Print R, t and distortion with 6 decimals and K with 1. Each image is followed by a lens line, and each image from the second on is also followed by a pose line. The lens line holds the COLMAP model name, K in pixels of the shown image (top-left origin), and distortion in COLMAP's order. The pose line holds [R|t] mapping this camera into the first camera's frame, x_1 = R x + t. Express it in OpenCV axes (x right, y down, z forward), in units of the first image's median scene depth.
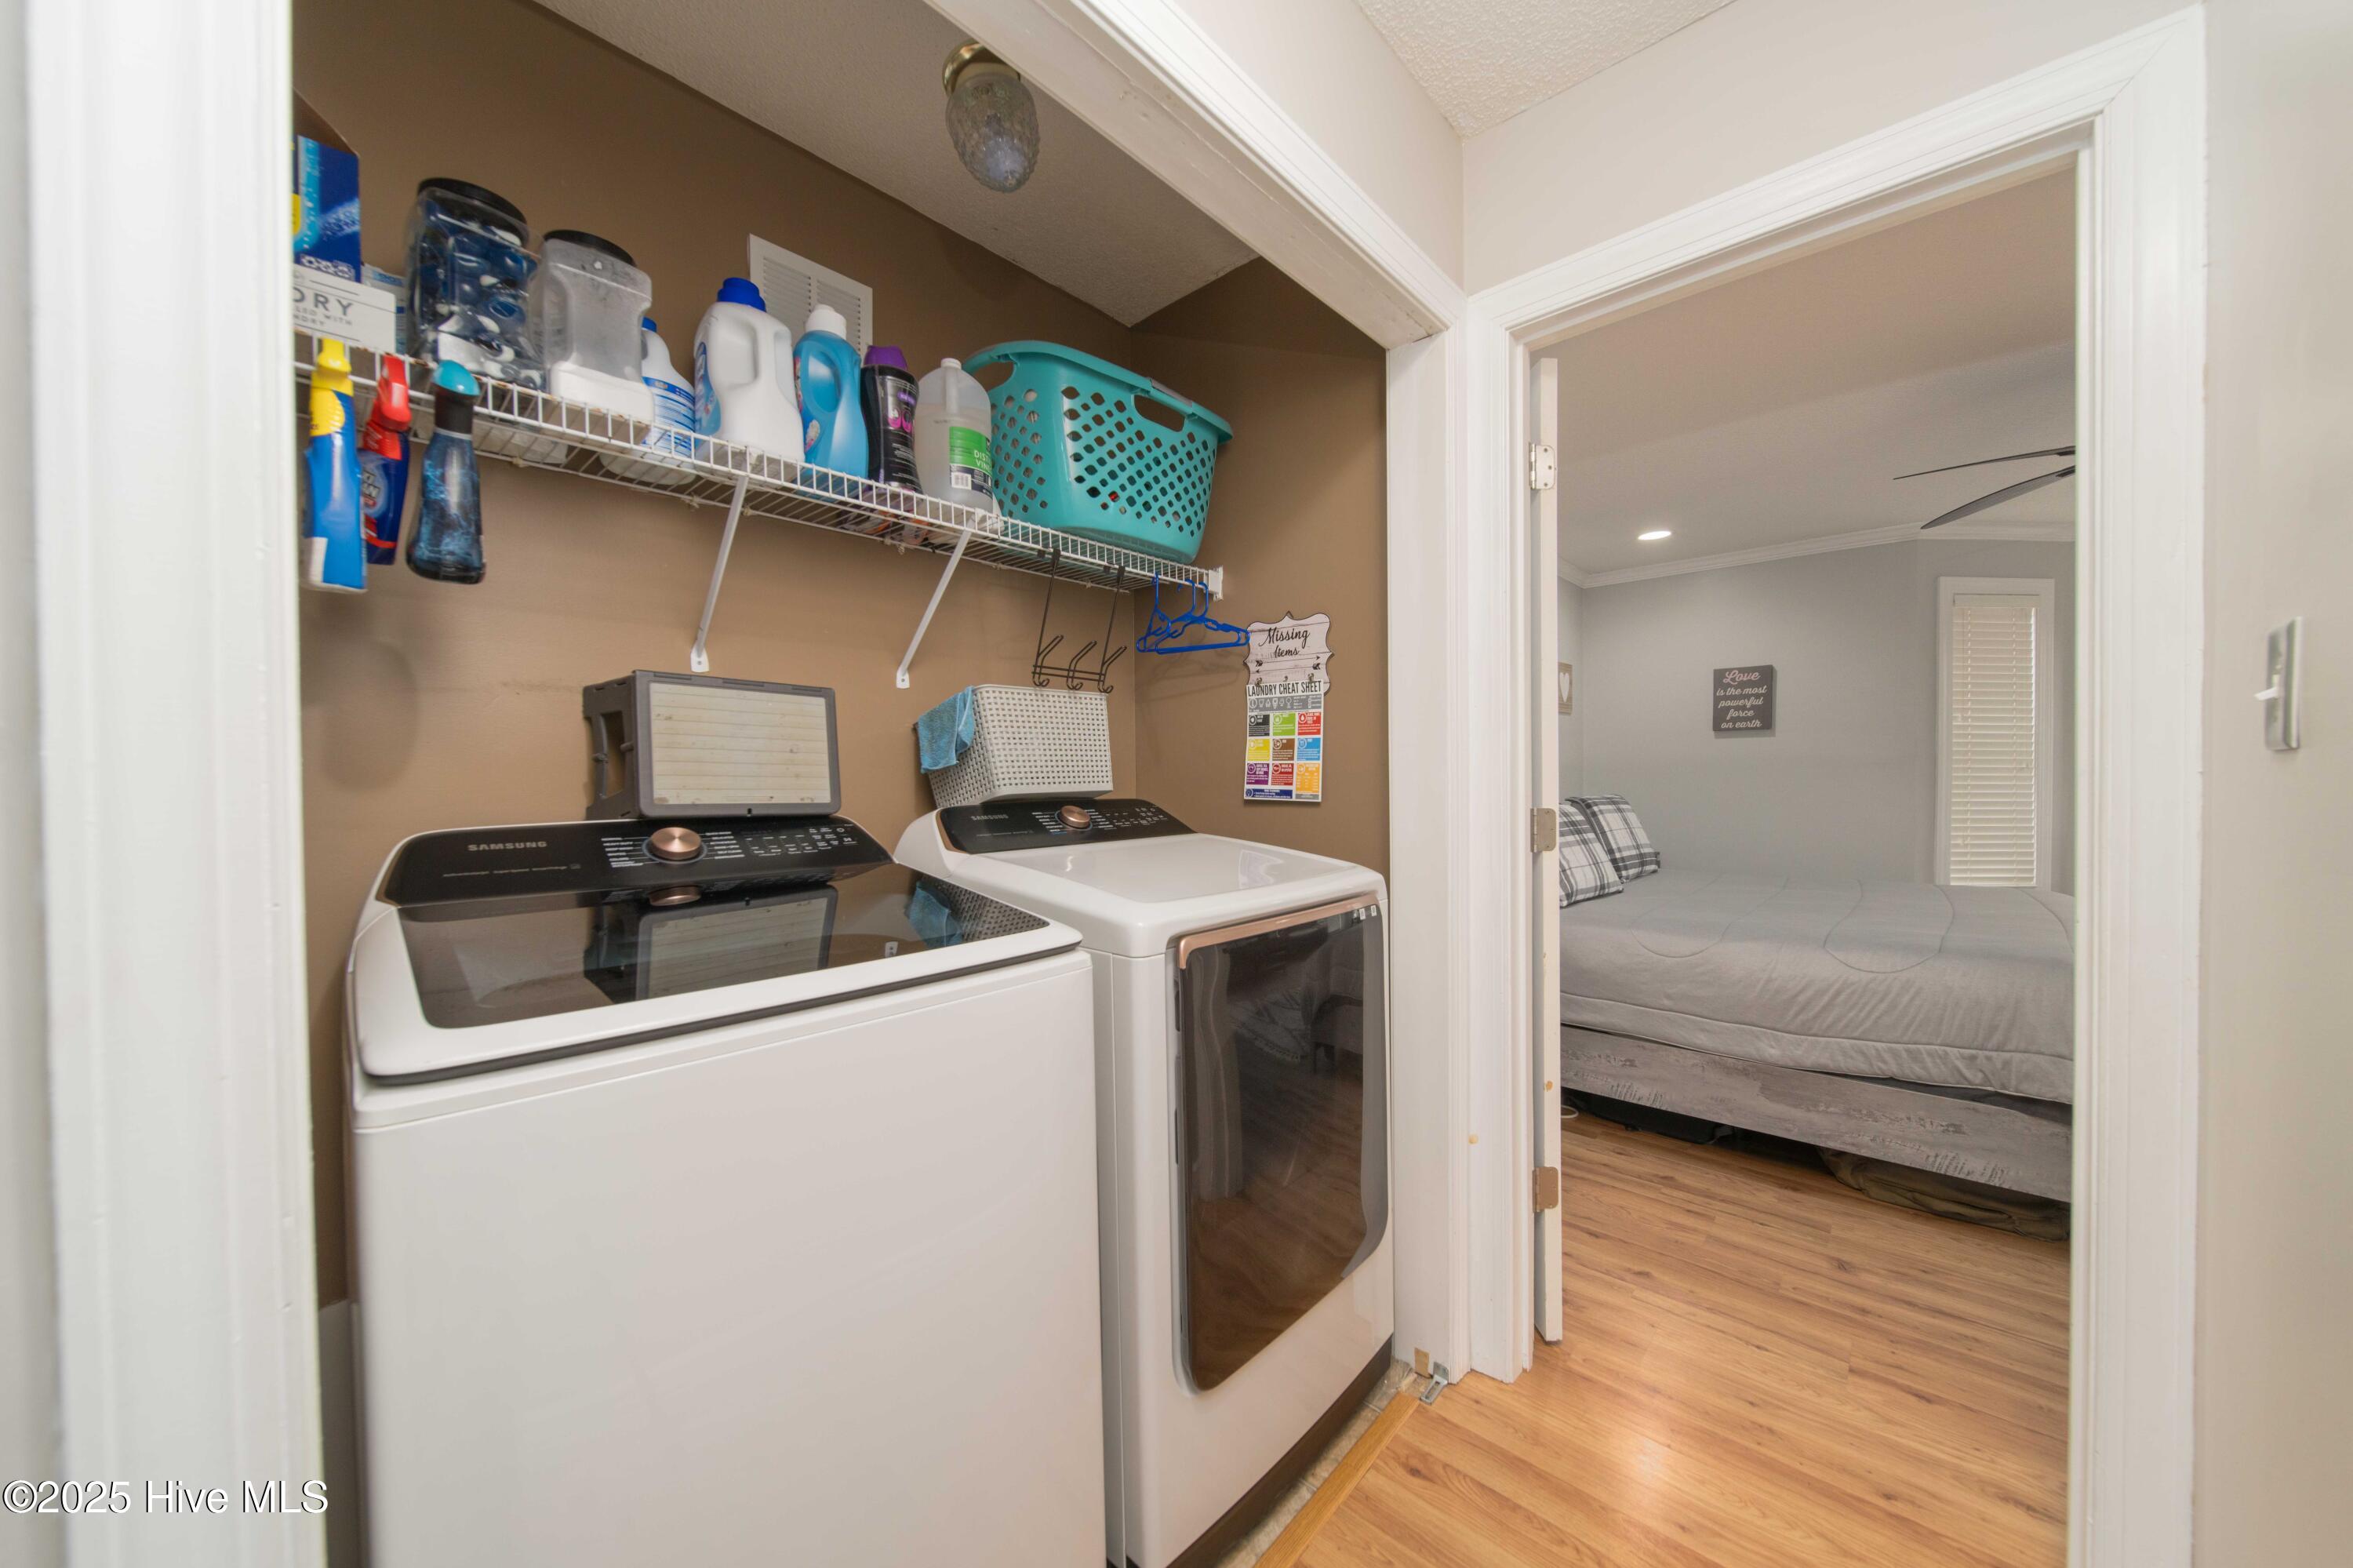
lens RADIAL K [[841.2, 0, 1171.7], [0, 841.2, 776.8], [0, 0, 1]] dist [0.000044, -0.001848]
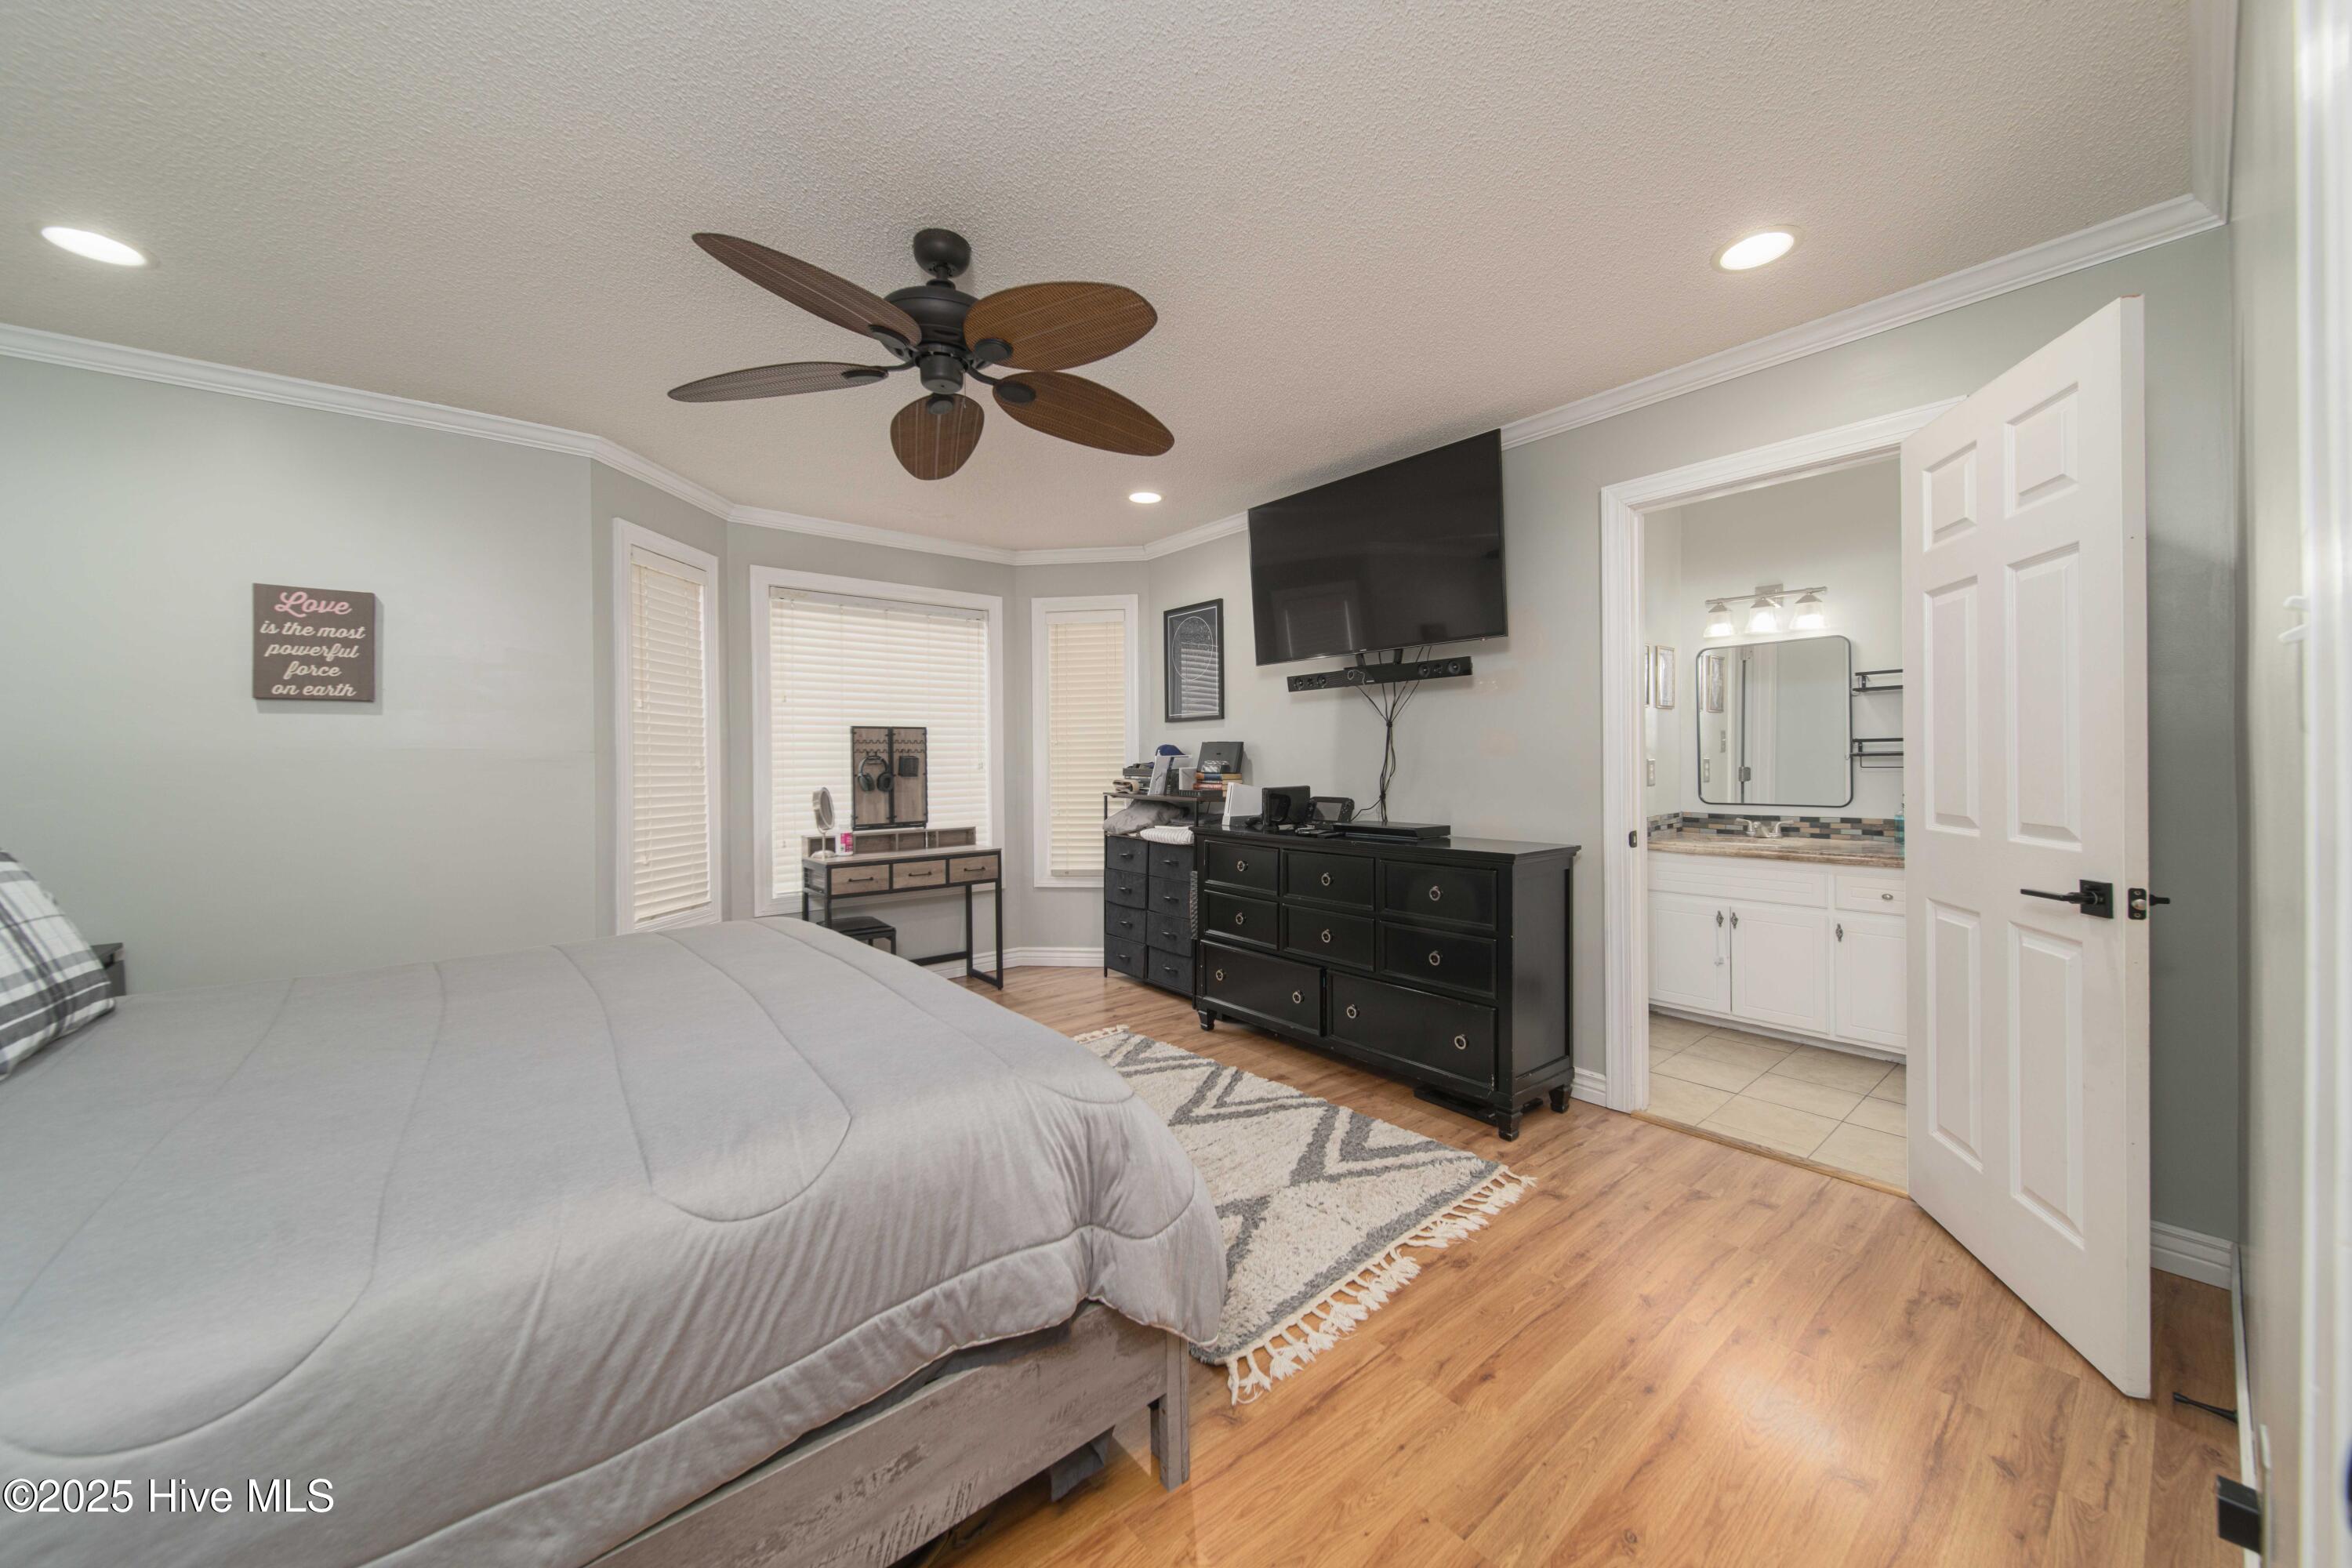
lens RADIAL K [[840.8, 0, 1171.2], [0, 840.8, 776.8], [0, 0, 1]] dist [0.000044, -0.001848]
pose [[0.149731, -0.011807, 0.988656, 0.225093], [0.009445, 0.999900, 0.010510, -0.004598], [-0.988682, 0.007764, 0.149828, 0.380848]]
